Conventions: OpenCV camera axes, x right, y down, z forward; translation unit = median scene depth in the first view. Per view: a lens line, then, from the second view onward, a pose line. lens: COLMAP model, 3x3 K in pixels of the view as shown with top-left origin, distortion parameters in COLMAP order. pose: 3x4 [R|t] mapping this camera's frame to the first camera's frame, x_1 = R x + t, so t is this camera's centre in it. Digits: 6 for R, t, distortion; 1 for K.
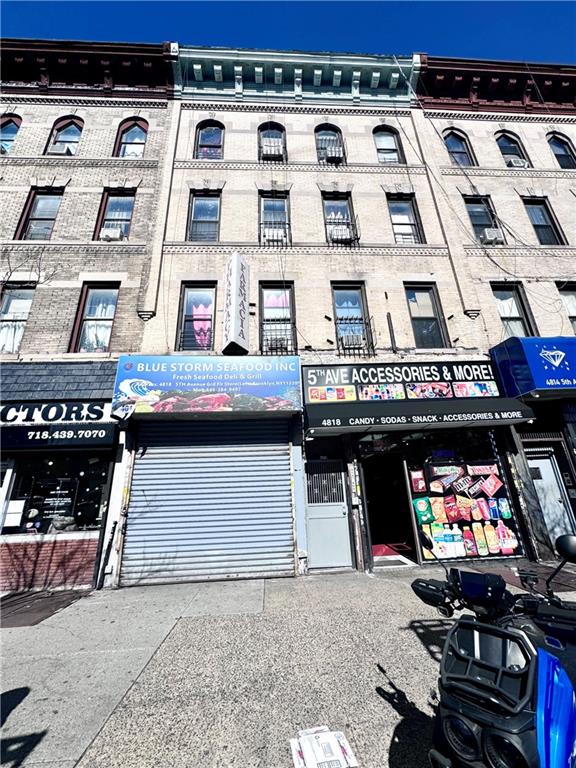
lens RADIAL K [[306.5, 0, 288.6], [0, 306.5, 382.4], [0, 0, 1]] dist [0.001691, -0.000864]
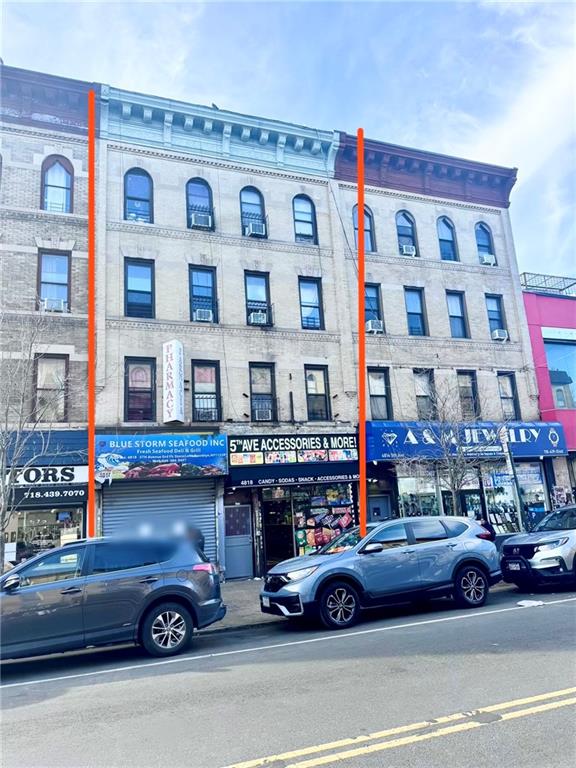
lens RADIAL K [[541.5, 0, 289.3], [0, 541.5, 384.3], [0, 0, 1]] dist [0.071057, -0.018093]
pose [[0.952995, 0.049491, 0.298916, -0.415460], [-0.079811, 0.992731, 0.090087, -0.522365], [-0.292284, -0.109709, 0.950018, -1.325526]]
